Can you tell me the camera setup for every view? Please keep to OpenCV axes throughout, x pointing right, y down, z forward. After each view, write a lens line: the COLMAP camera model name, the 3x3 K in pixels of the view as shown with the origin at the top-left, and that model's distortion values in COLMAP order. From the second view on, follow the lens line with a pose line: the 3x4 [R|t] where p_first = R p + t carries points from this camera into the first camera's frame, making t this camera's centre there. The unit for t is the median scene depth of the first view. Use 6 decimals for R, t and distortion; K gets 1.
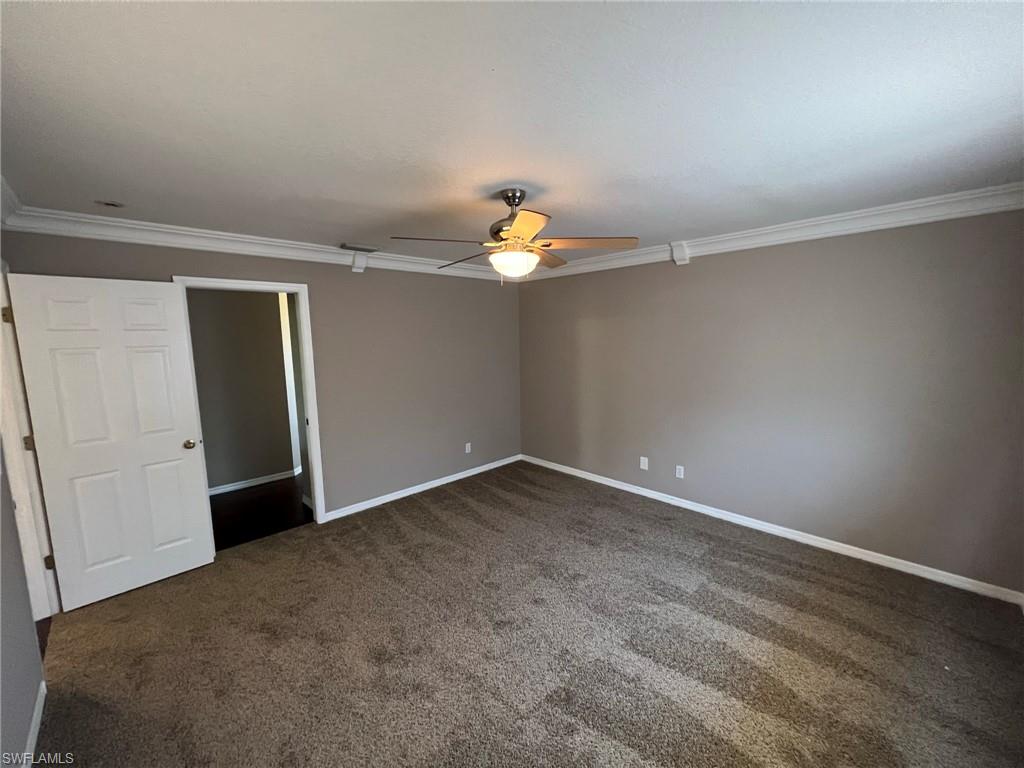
lens RADIAL K [[409.8, 0, 509.8], [0, 409.8, 383.6], [0, 0, 1]] dist [-0.000957, 0.000016]
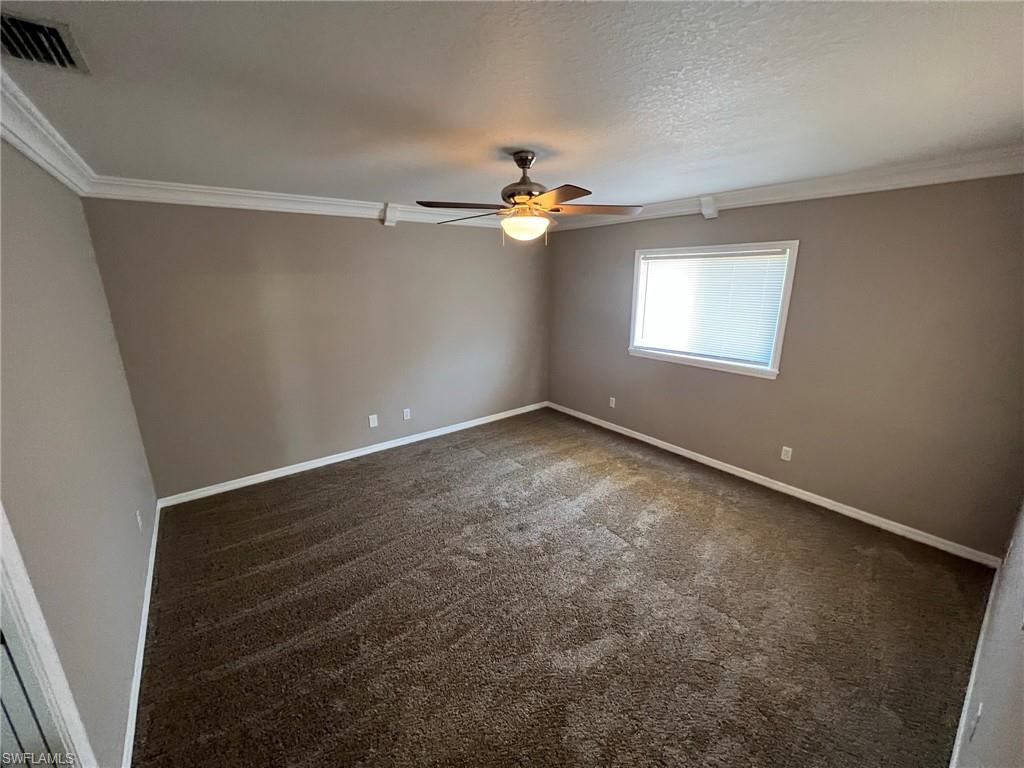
lens RADIAL K [[410.7, 0, 512.6], [0, 410.7, 380.3], [0, 0, 1]] dist [0.001729, 0.000398]
pose [[0.109877, -0.236134, 0.965488, -0.883169], [0.126426, 0.966800, 0.222067, -0.128914], [-0.985872, 0.097662, 0.136083, 0.750909]]
